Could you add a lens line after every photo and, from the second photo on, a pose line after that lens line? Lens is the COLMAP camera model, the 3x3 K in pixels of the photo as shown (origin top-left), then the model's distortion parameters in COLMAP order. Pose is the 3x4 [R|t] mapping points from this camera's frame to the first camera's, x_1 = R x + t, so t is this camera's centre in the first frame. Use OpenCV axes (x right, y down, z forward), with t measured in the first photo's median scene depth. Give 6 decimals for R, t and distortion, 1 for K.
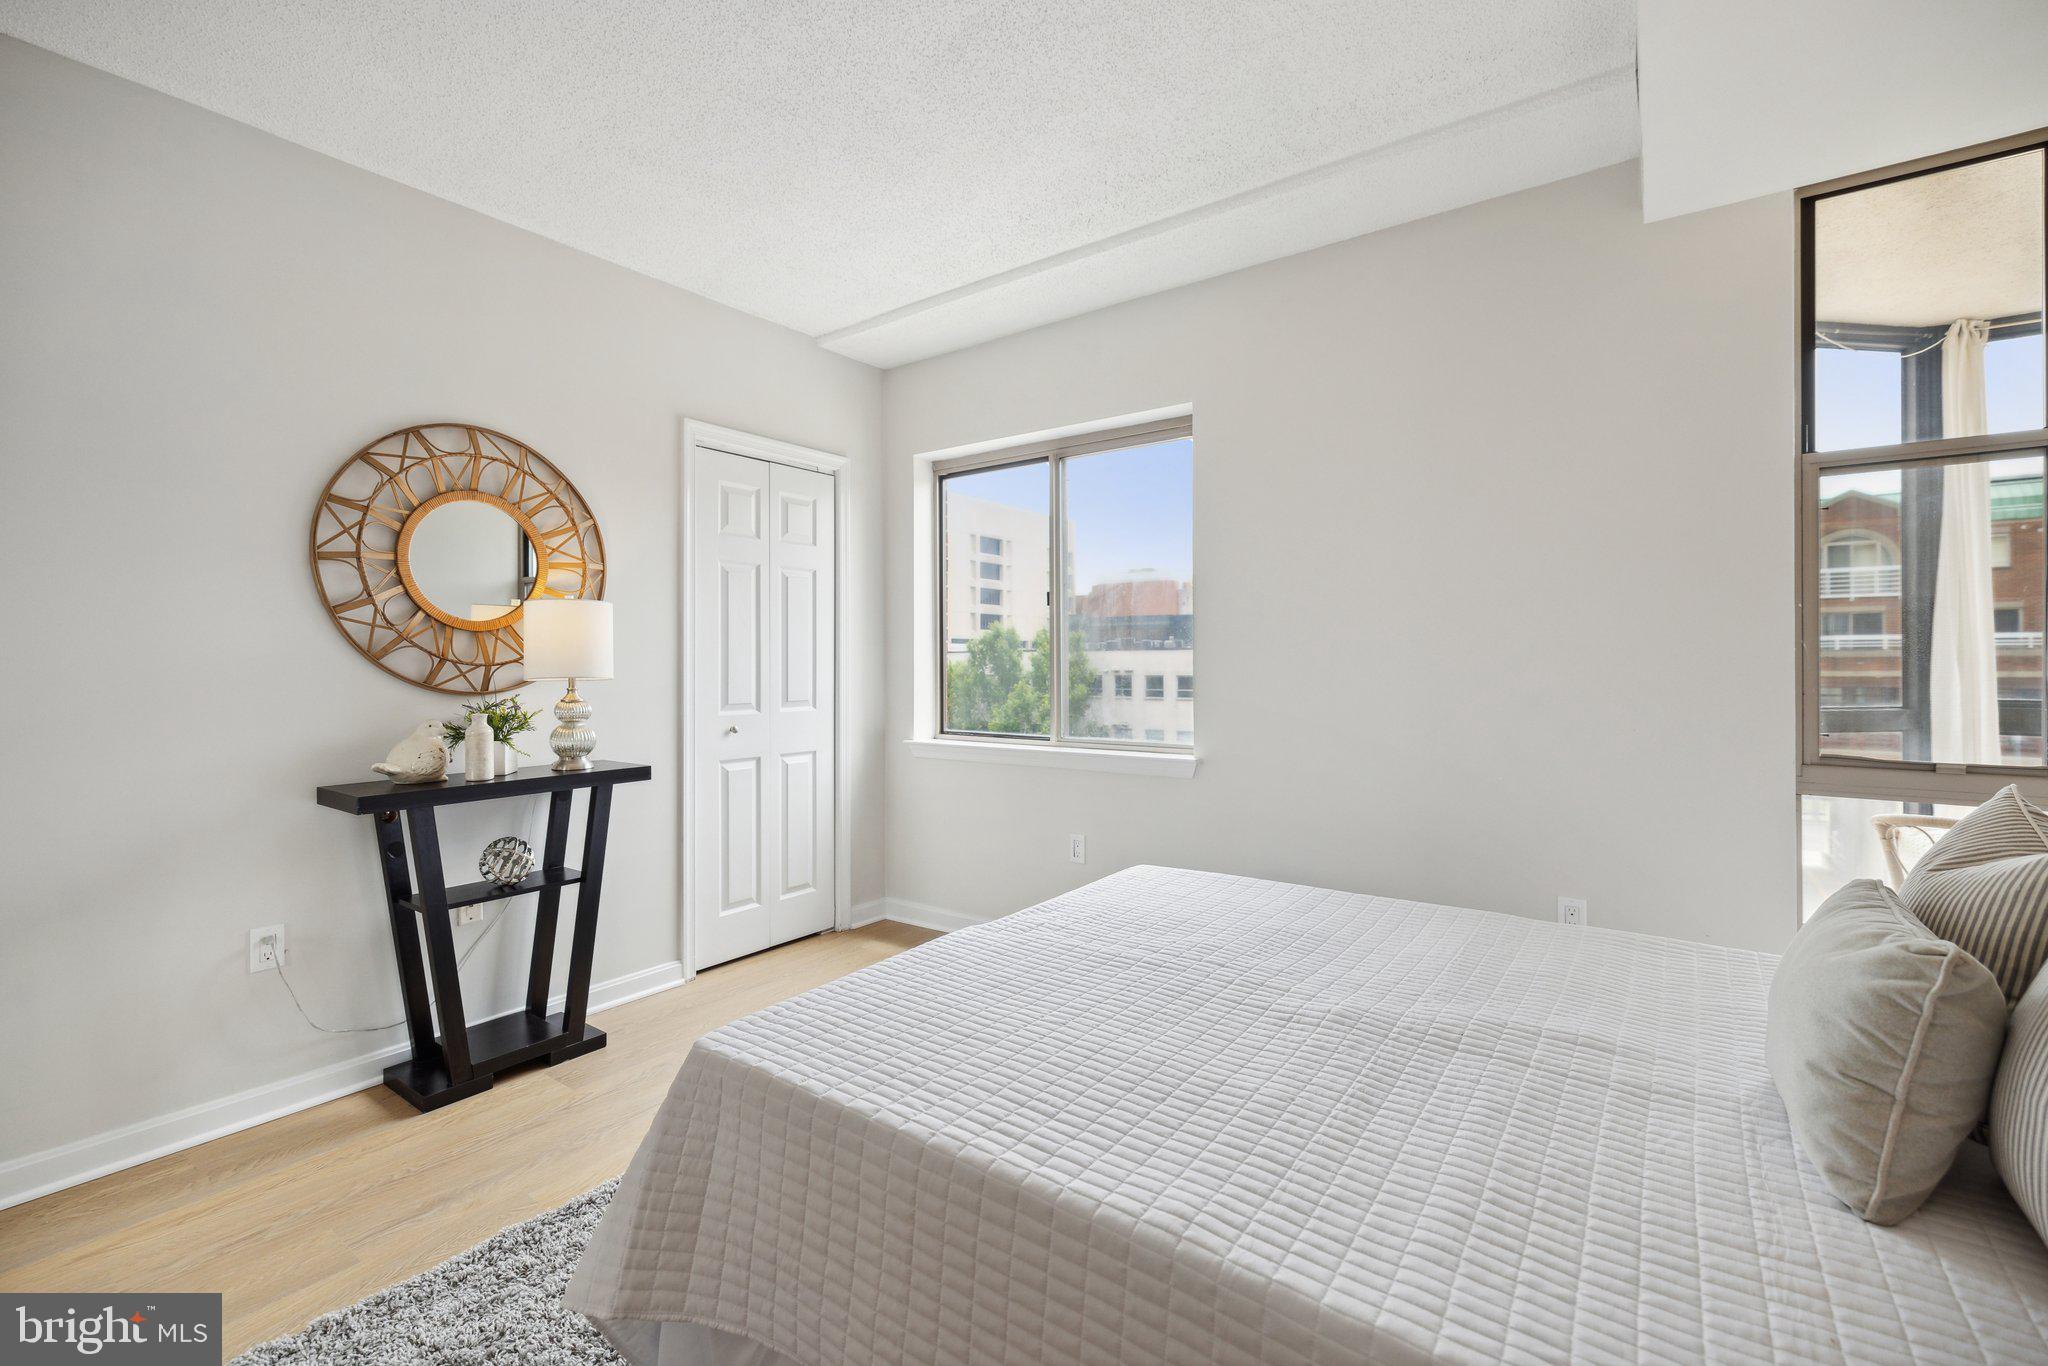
lens RADIAL K [[857.9, 0, 1040.9], [0, 857.9, 665.8], [0, 0, 1]] dist [-0.018641, -0.000103]
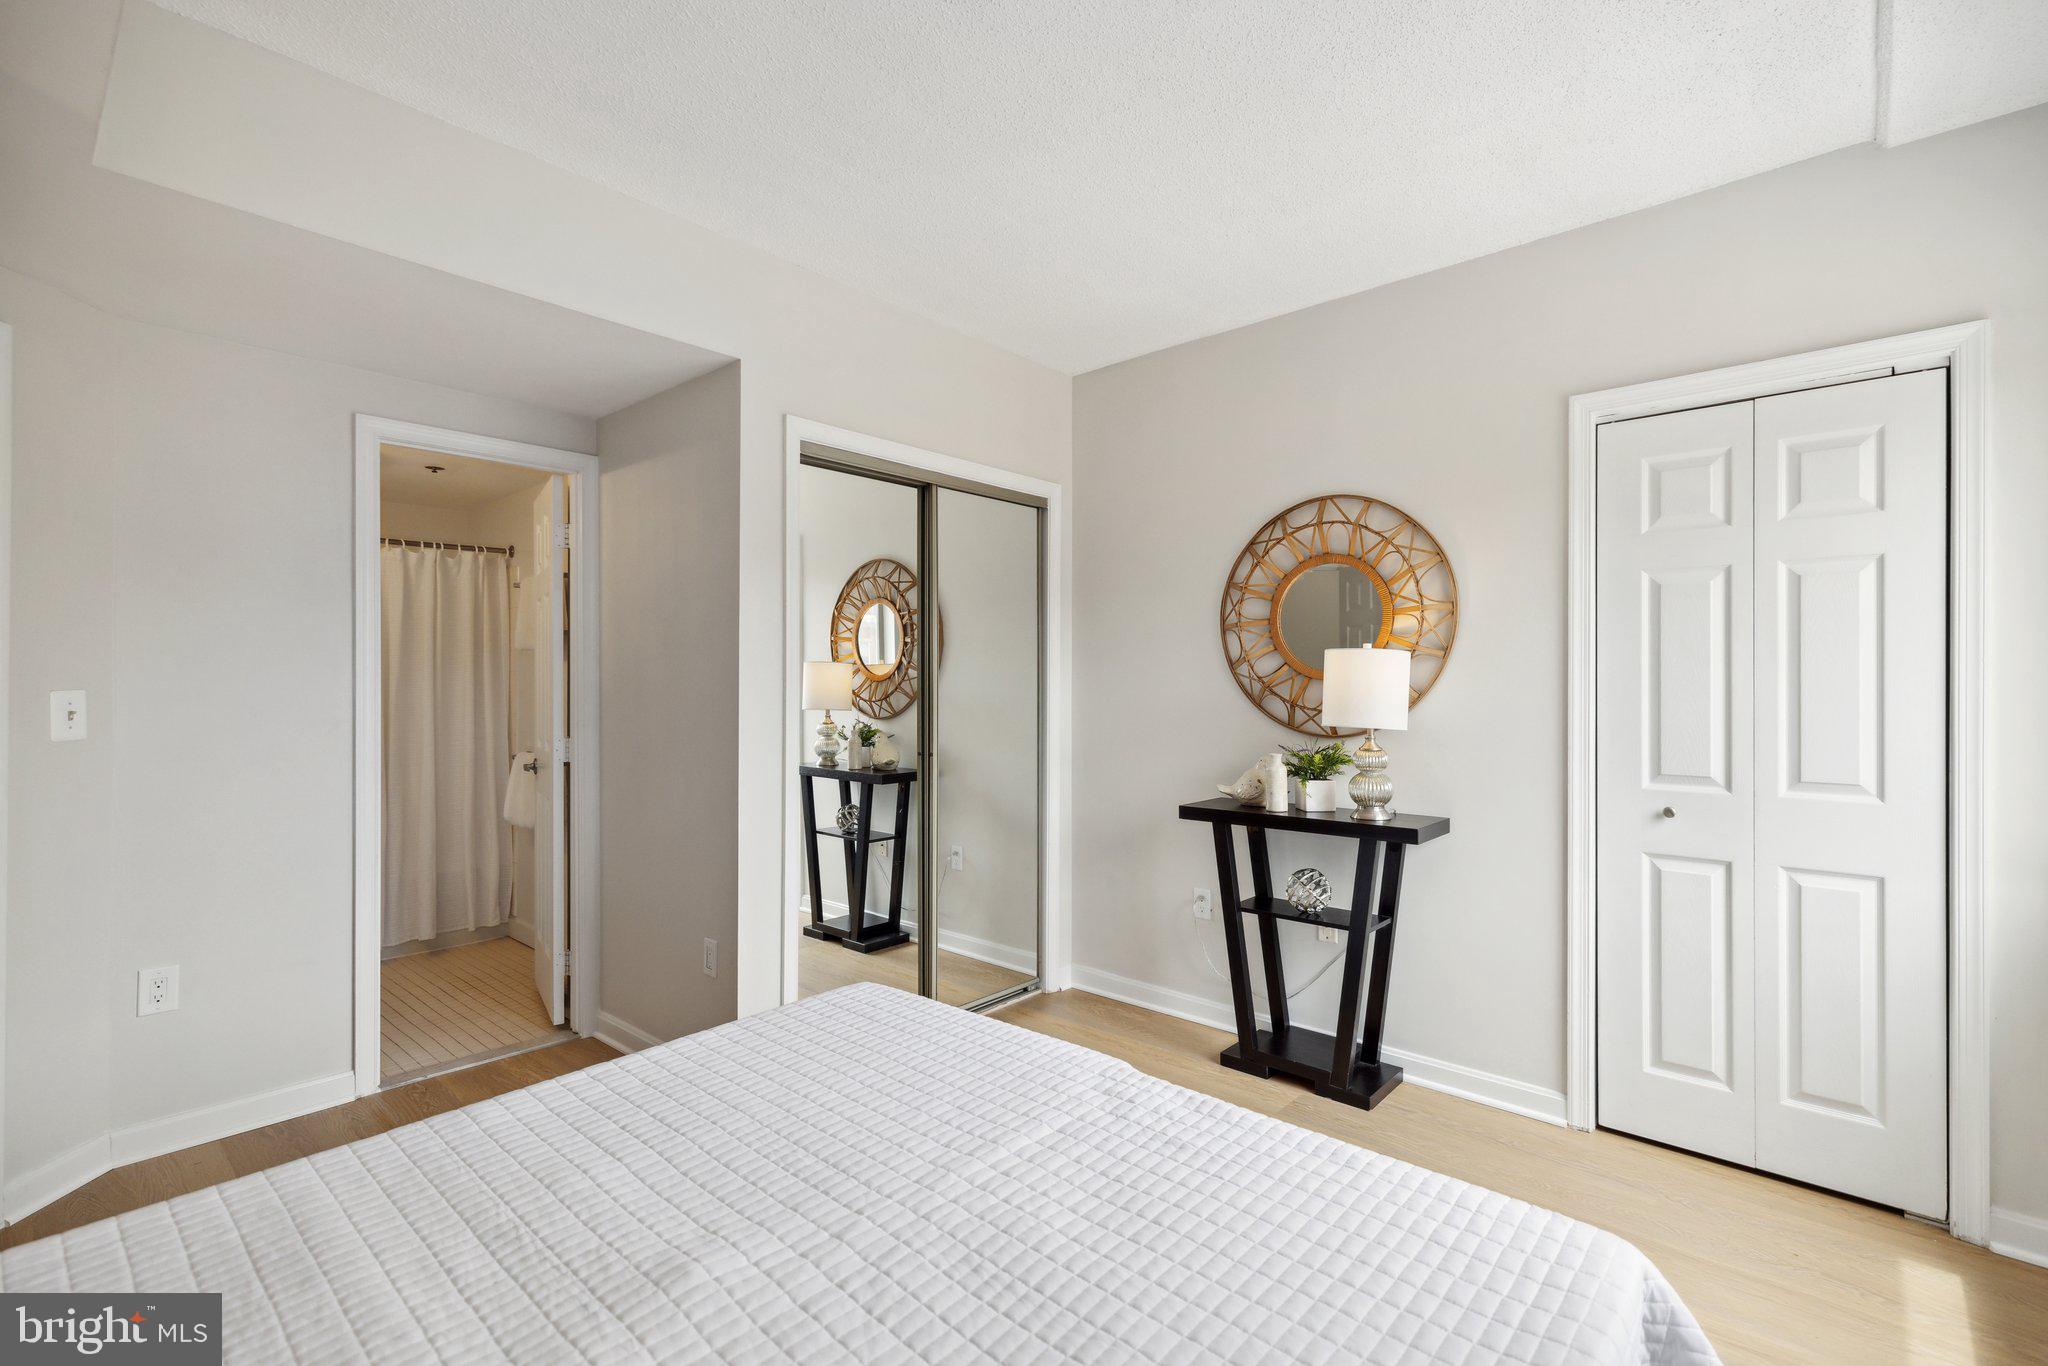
lens RADIAL K [[878.5, 0, 1024.0], [0, 878.5, 683.0], [0, 0, 1]] dist [0.002775, 0.000075]
pose [[-0.089236, 0.000417, -0.996010, 0.508717], [-0.004347, 0.999990, 0.000808, -0.035779], [0.996001, 0.004402, -0.089233, 0.698196]]
